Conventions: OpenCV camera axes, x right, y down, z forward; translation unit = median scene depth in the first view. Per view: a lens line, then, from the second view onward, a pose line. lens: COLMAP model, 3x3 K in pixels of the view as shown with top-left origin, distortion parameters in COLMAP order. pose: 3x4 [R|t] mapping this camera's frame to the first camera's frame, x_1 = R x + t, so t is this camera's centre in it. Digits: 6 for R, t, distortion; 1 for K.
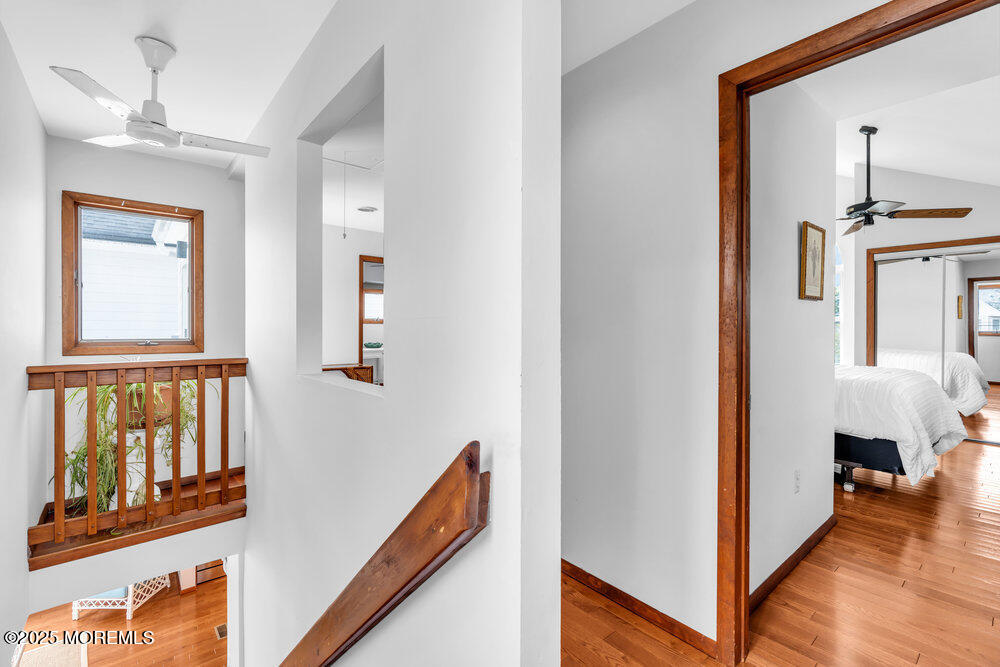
lens RADIAL K [[453.3, 0, 497.0], [0, 453.3, 329.6], [0, 0, 1]] dist [-0.002176, 0.000381]
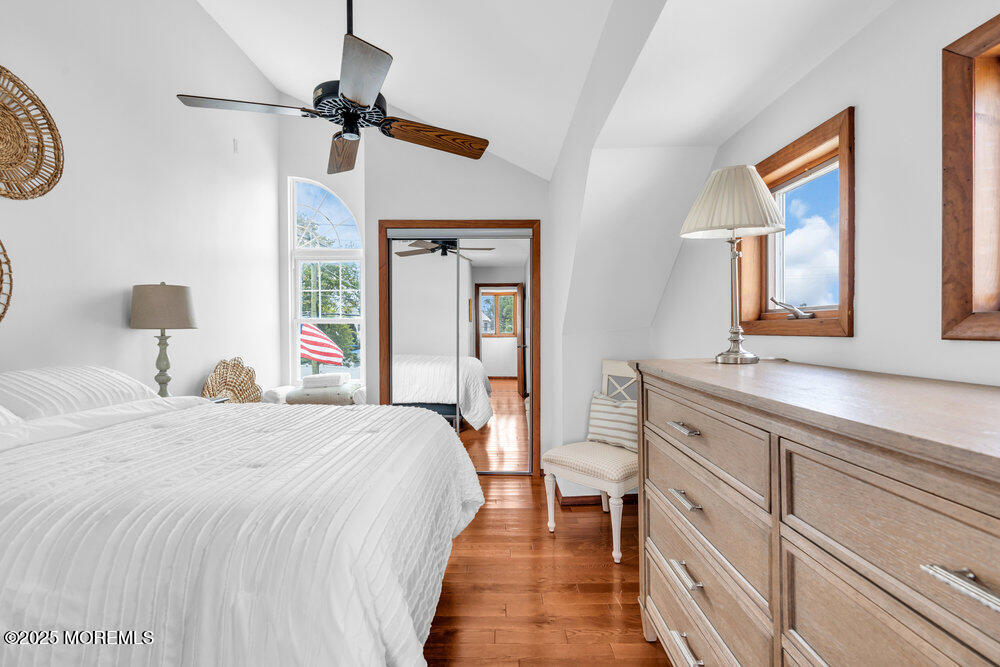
lens RADIAL K [[453.3, 0, 497.0], [0, 453.3, 329.6], [0, 0, 1]] dist [-0.002176, 0.000381]
pose [[0.655327, -0.001490, 0.755344, 0.389452], [0.008734, 0.999946, -0.005605, 0.002555], [-0.755295, 0.010270, 0.655305, 0.382595]]
